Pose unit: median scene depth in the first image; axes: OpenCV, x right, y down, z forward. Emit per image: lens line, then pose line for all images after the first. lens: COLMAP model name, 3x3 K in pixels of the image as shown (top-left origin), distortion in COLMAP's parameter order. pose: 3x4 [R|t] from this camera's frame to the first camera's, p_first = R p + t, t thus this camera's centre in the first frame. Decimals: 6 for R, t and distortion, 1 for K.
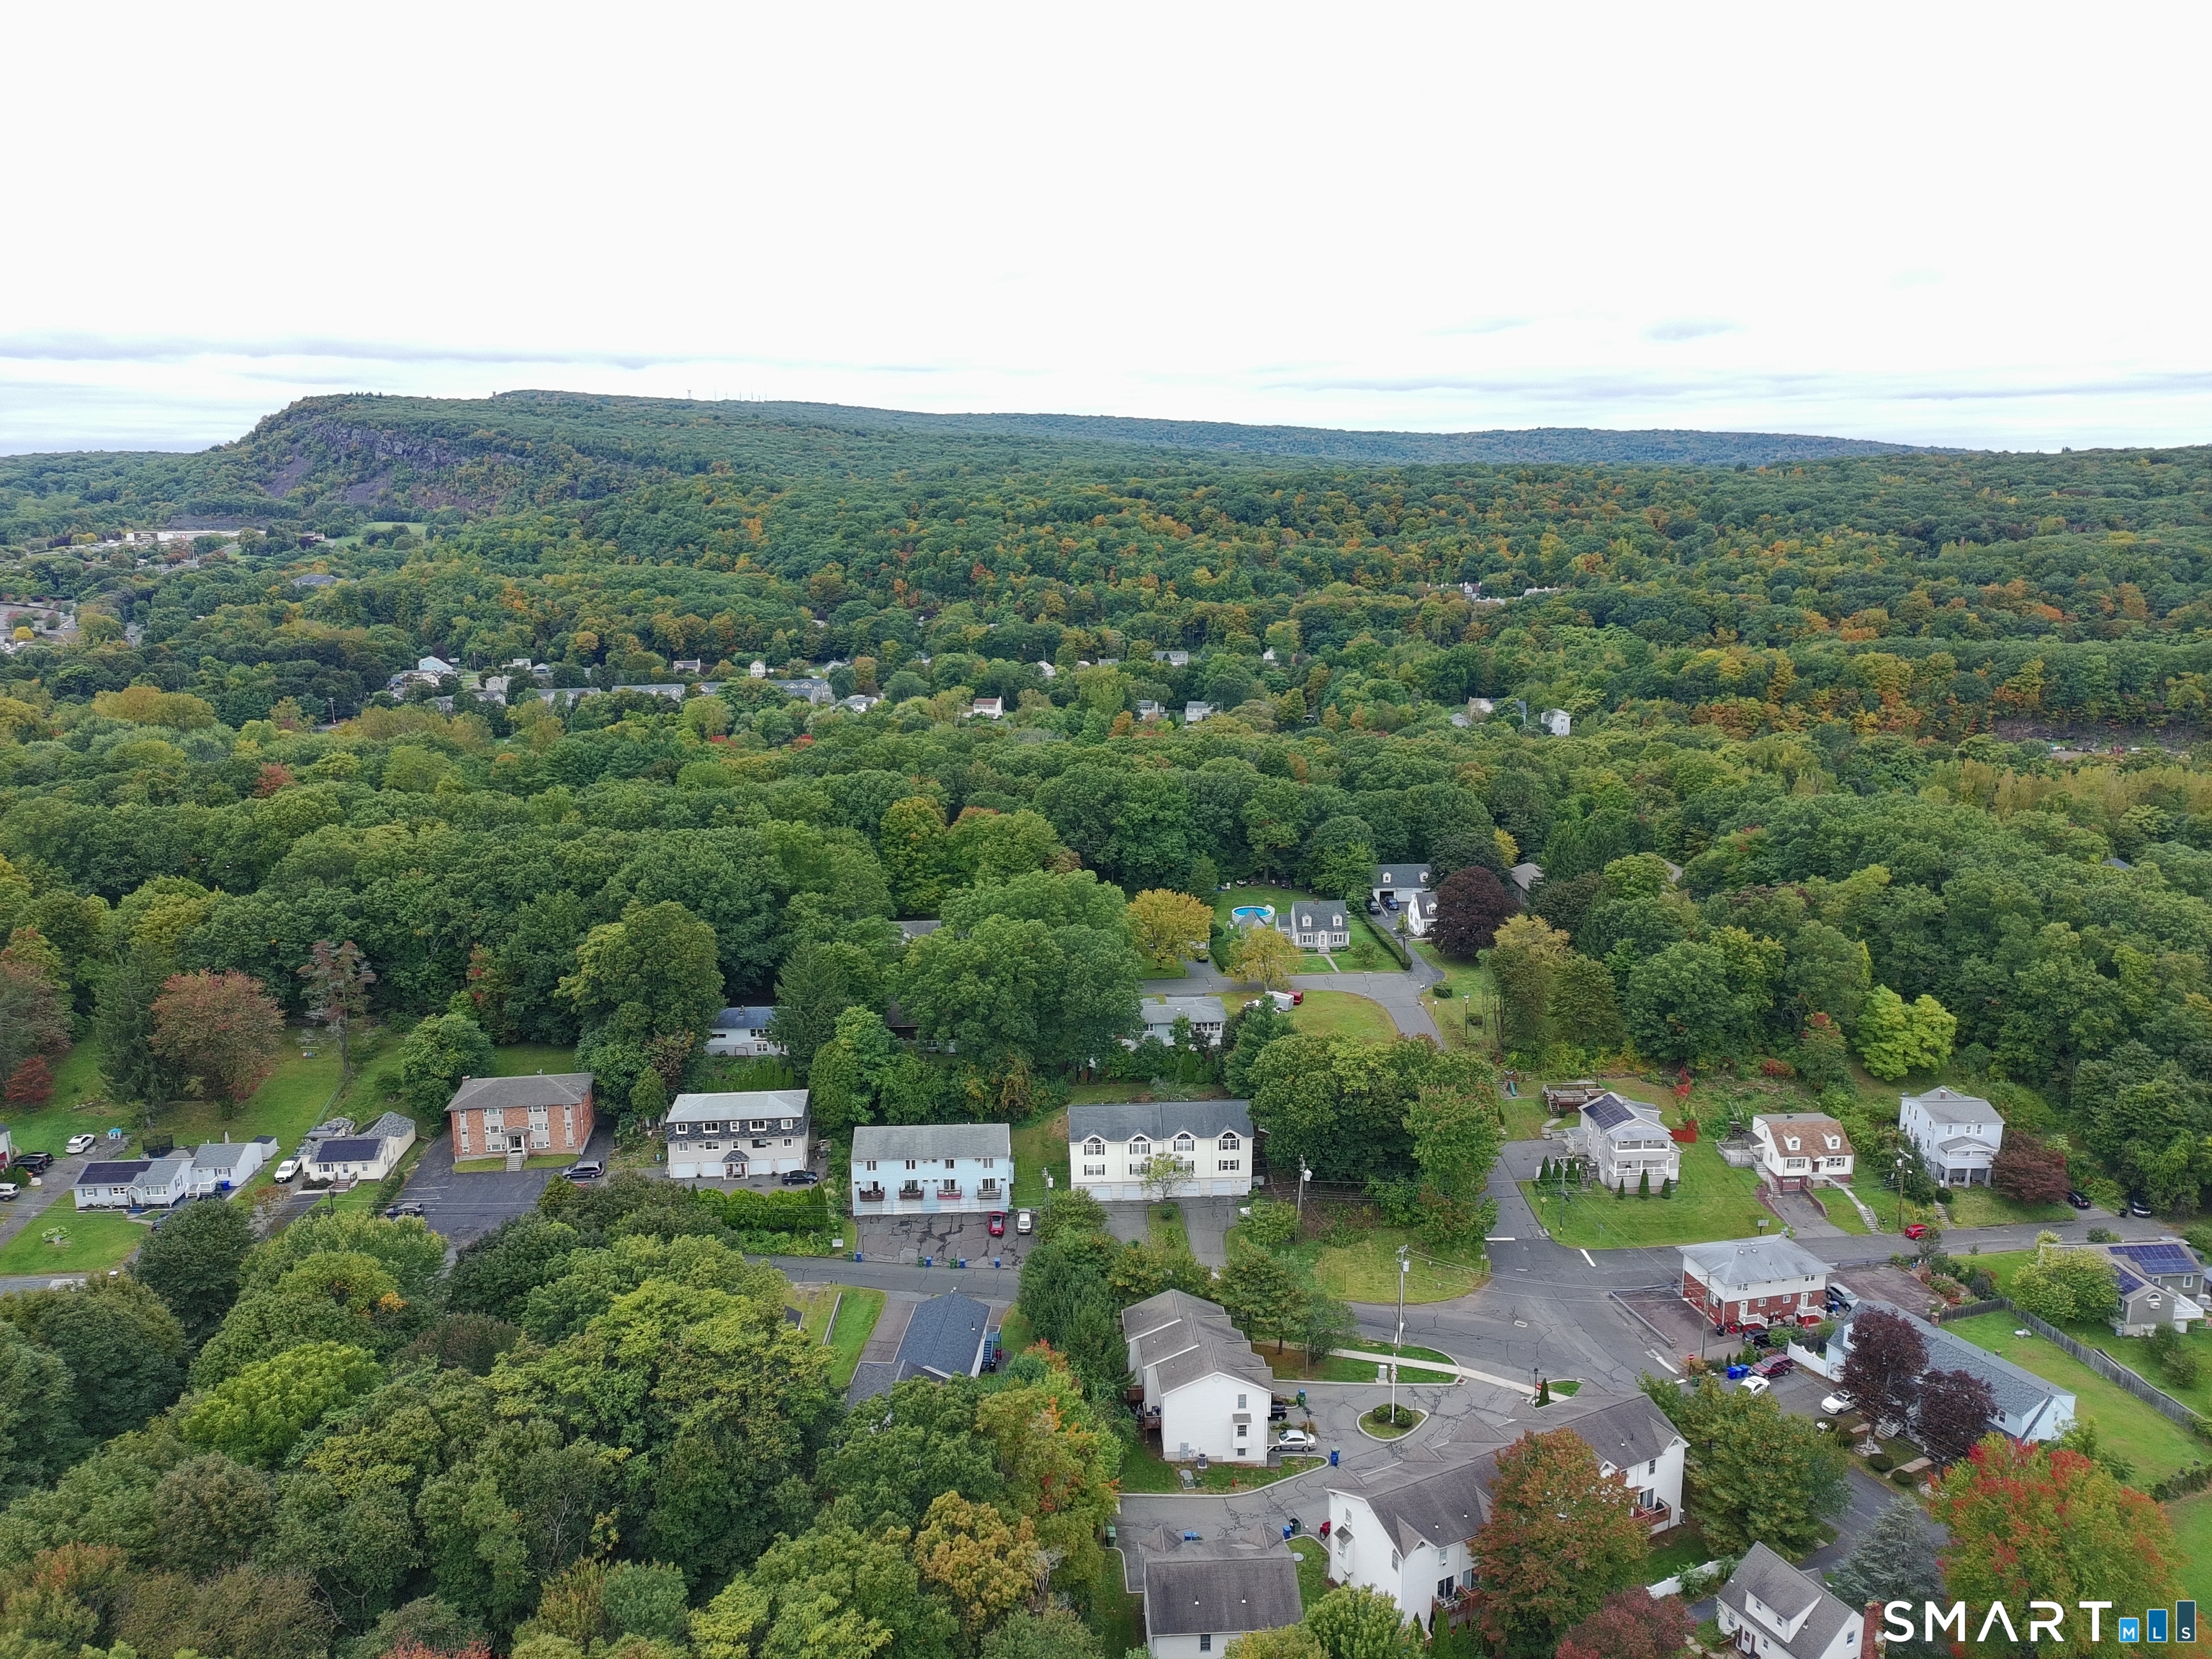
lens RADIAL K [[1631.5, 0, 1115.7], [0, 1631.5, 841.0], [0, 0, 1]] dist [0.061047, -0.051407]
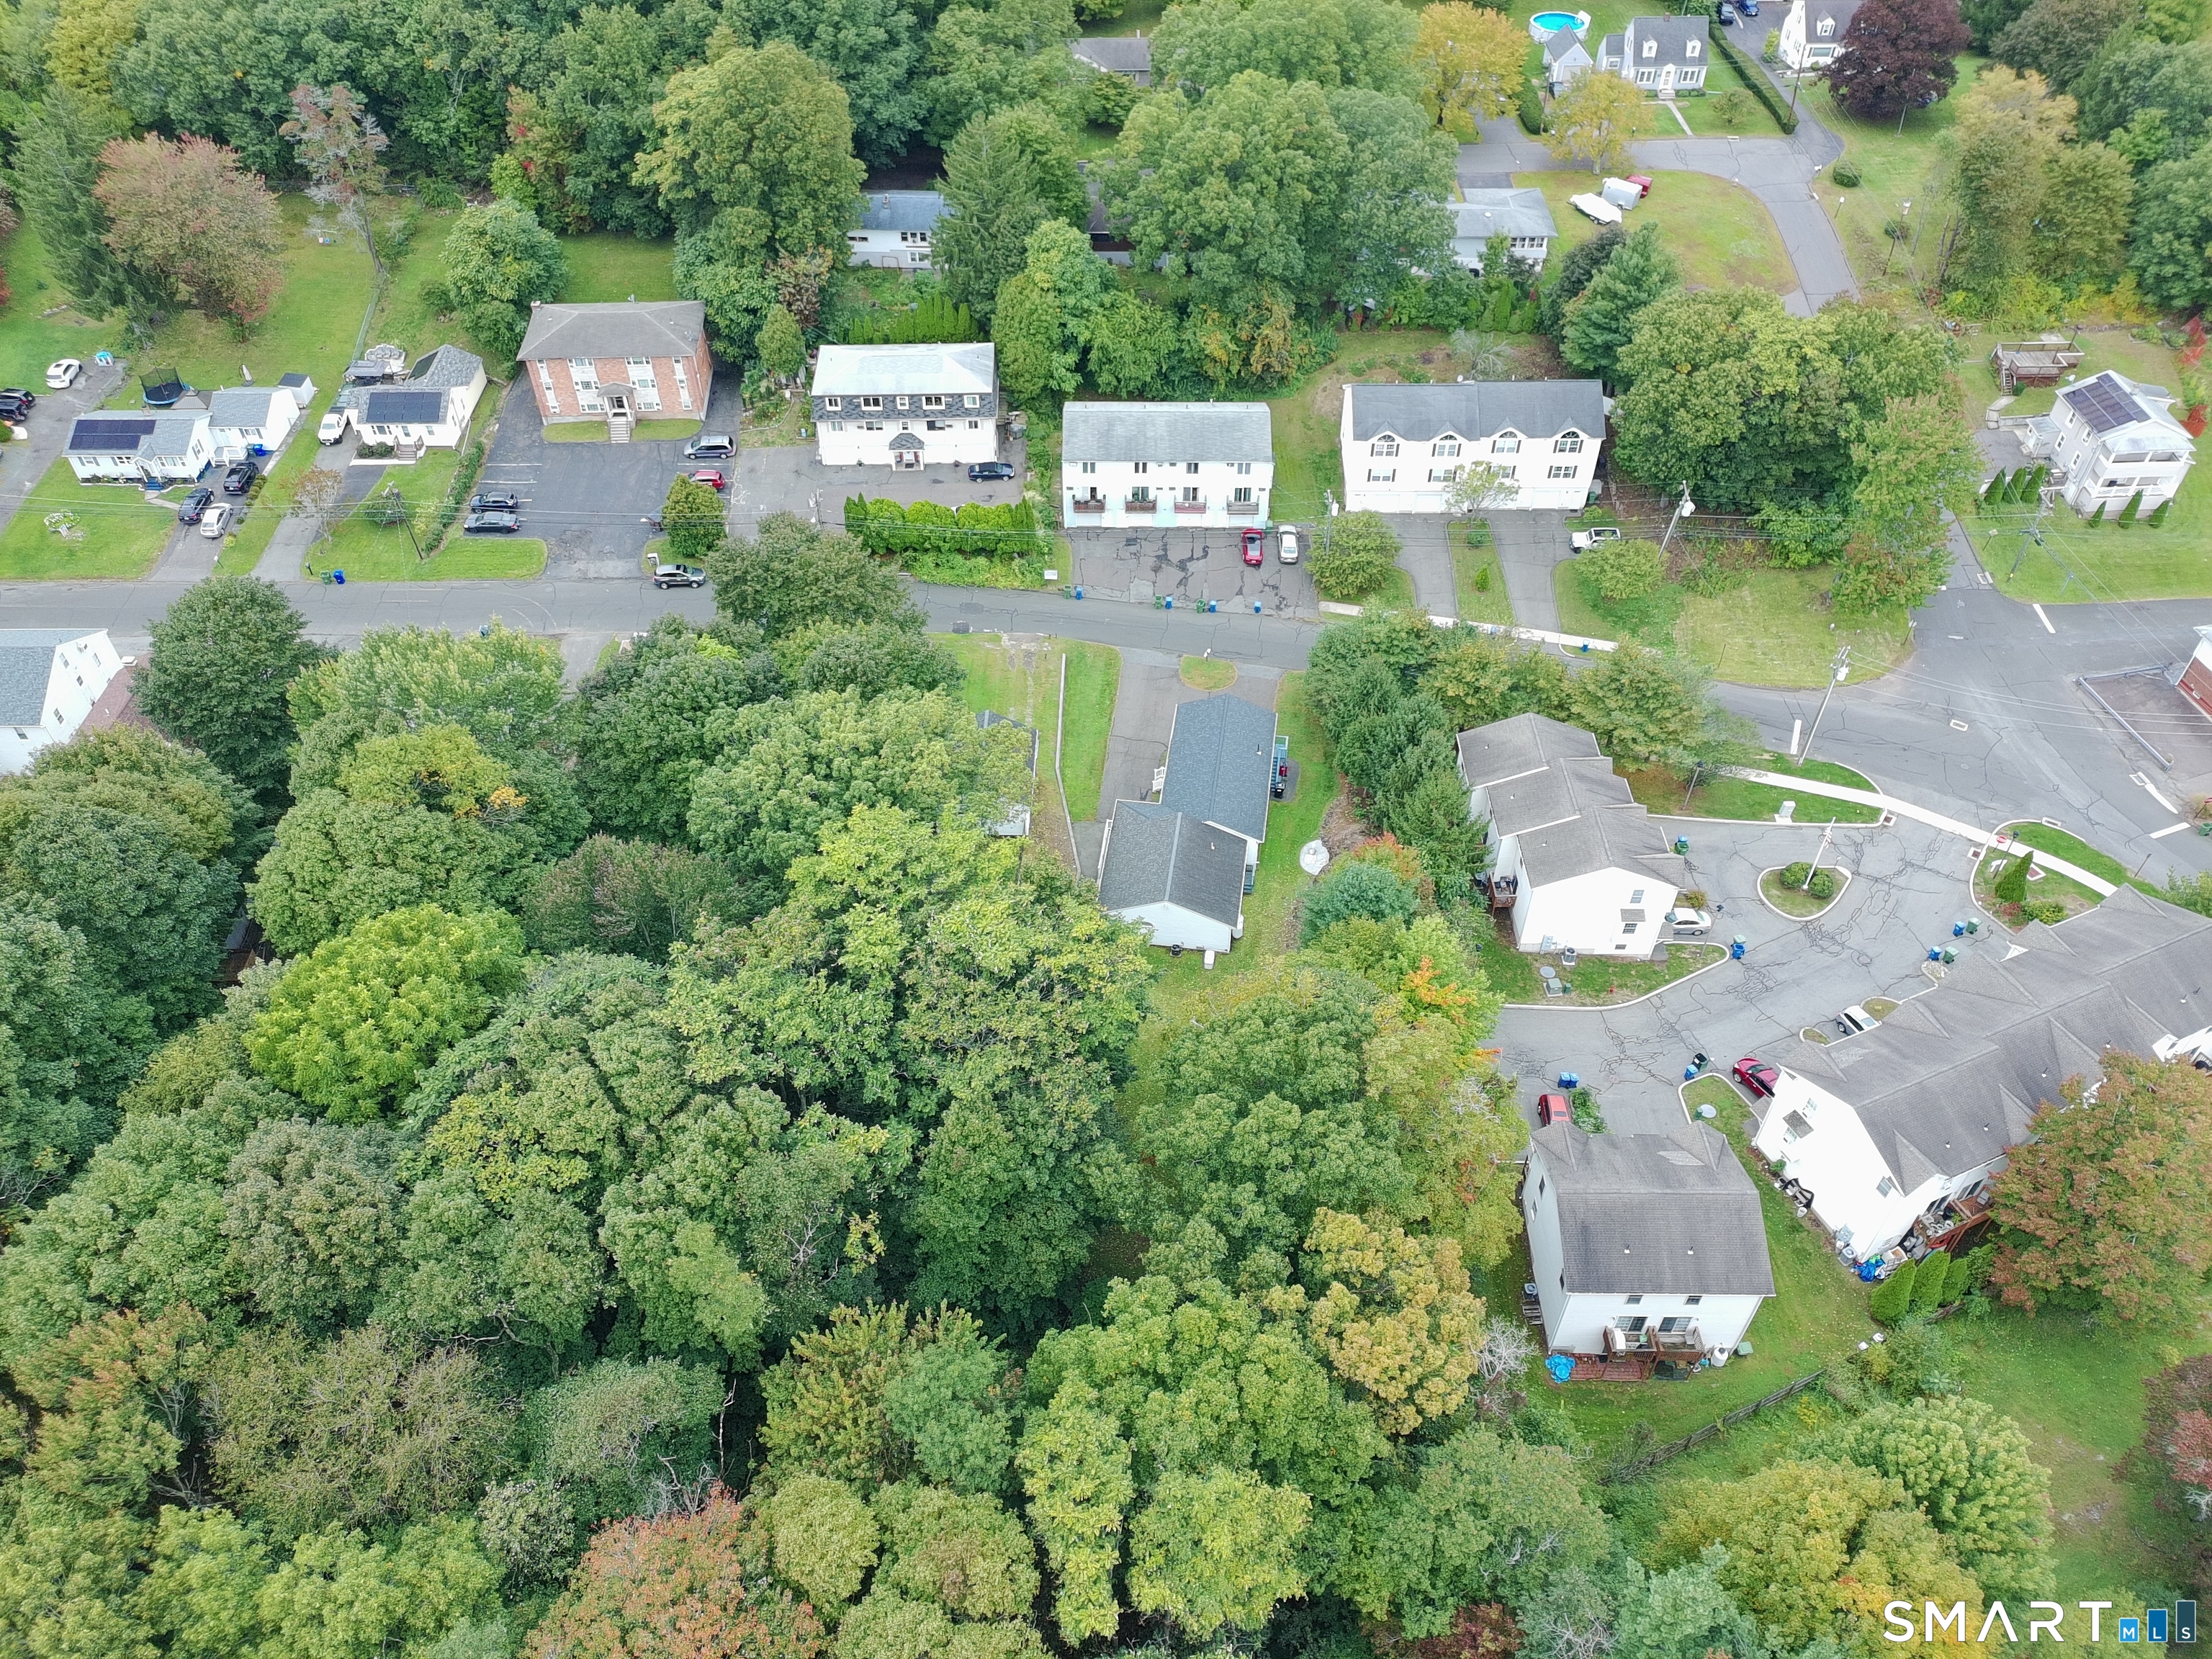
lens RADIAL K [[1631.5, 0, 1115.7], [0, 1631.5, 841.0], [0, 0, 1]] dist [0.061047, -0.051407]
pose [[0.998215, 0.042059, -0.042405, -0.094309], [-0.012878, 0.844866, 0.534824, -0.056647], [0.058321, -0.533323, 0.843899, 0.265723]]
